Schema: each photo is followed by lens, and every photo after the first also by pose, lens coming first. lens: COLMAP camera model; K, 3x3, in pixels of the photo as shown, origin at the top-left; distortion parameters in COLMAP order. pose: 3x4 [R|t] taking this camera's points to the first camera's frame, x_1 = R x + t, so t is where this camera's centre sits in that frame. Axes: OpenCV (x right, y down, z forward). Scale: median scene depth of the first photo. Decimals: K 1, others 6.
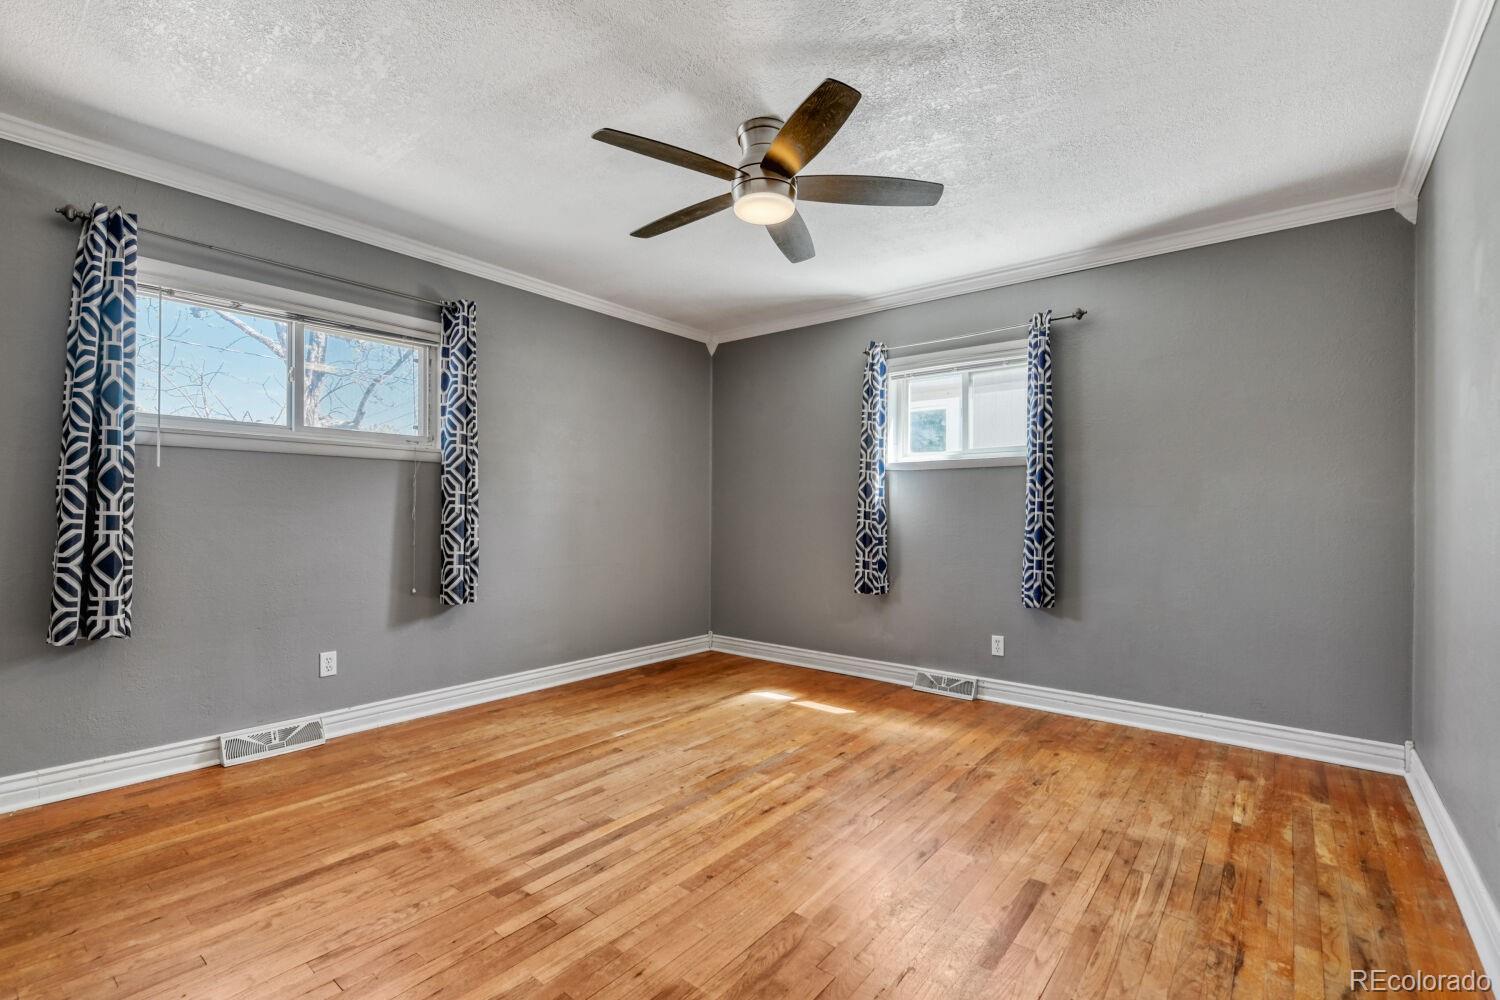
lens RADIAL K [[651.9, 0, 756.0], [0, 651.9, 498.3], [0, 0, 1]] dist [-0.000109, -0.000864]
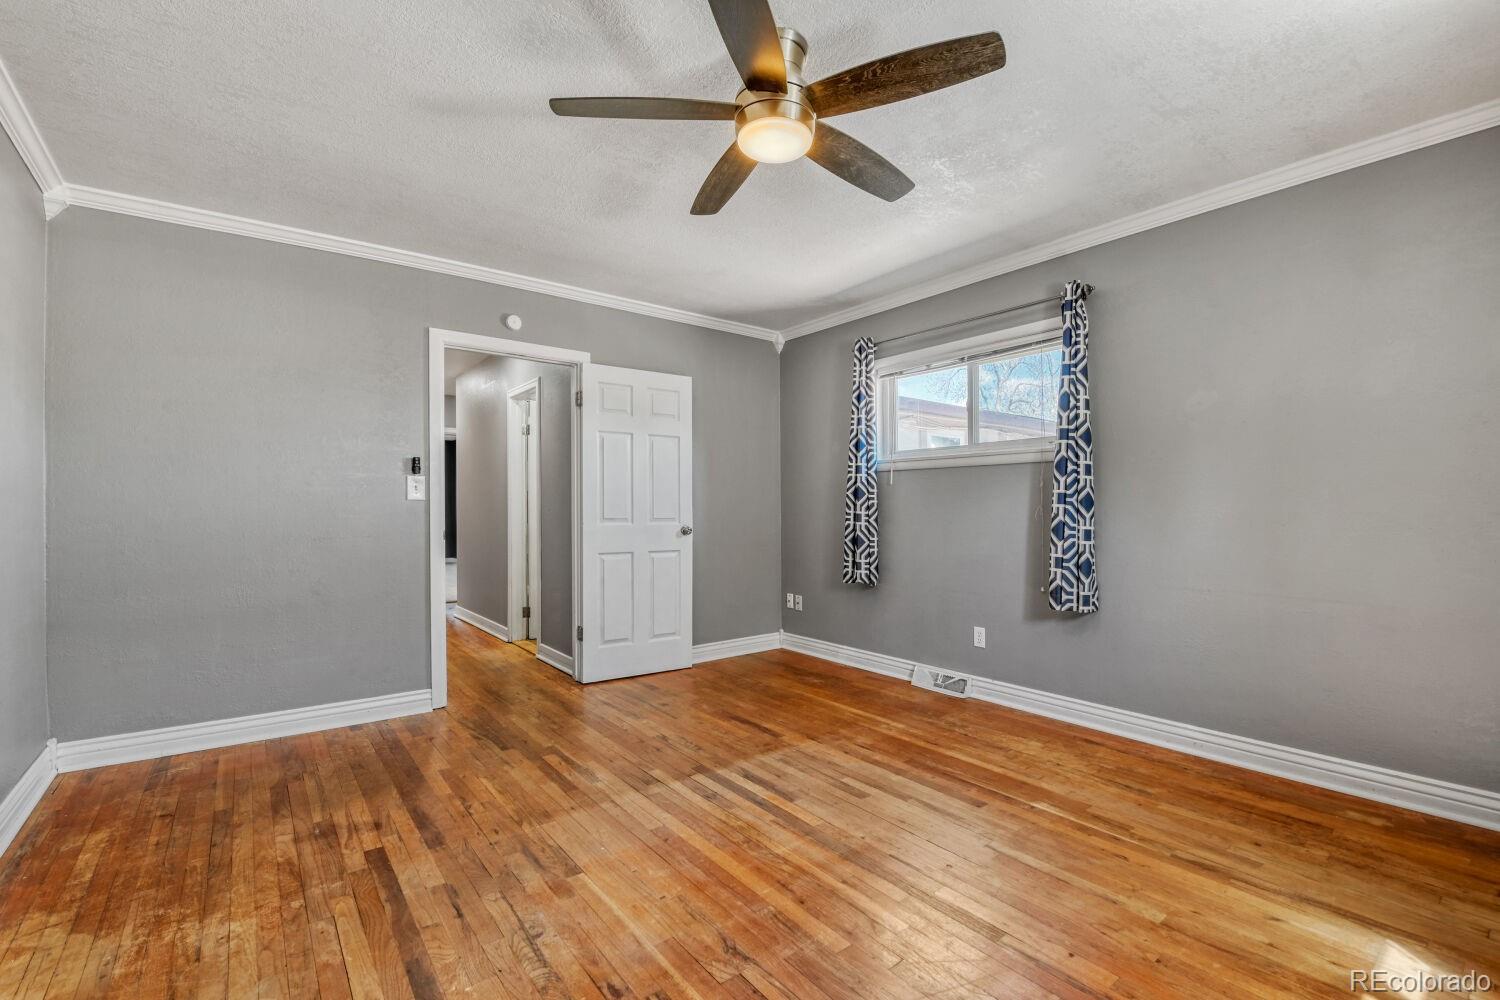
lens RADIAL K [[630.3, 0, 752.7], [0, 630.3, 499.5], [0, 0, 1]] dist [-0.001215, -0.000532]
pose [[-0.204180, -0.017590, -0.978775, 0.670241], [0.020030, 0.999554, -0.022142, 0.017882], [0.978728, -0.024125, -0.203737, 0.958225]]
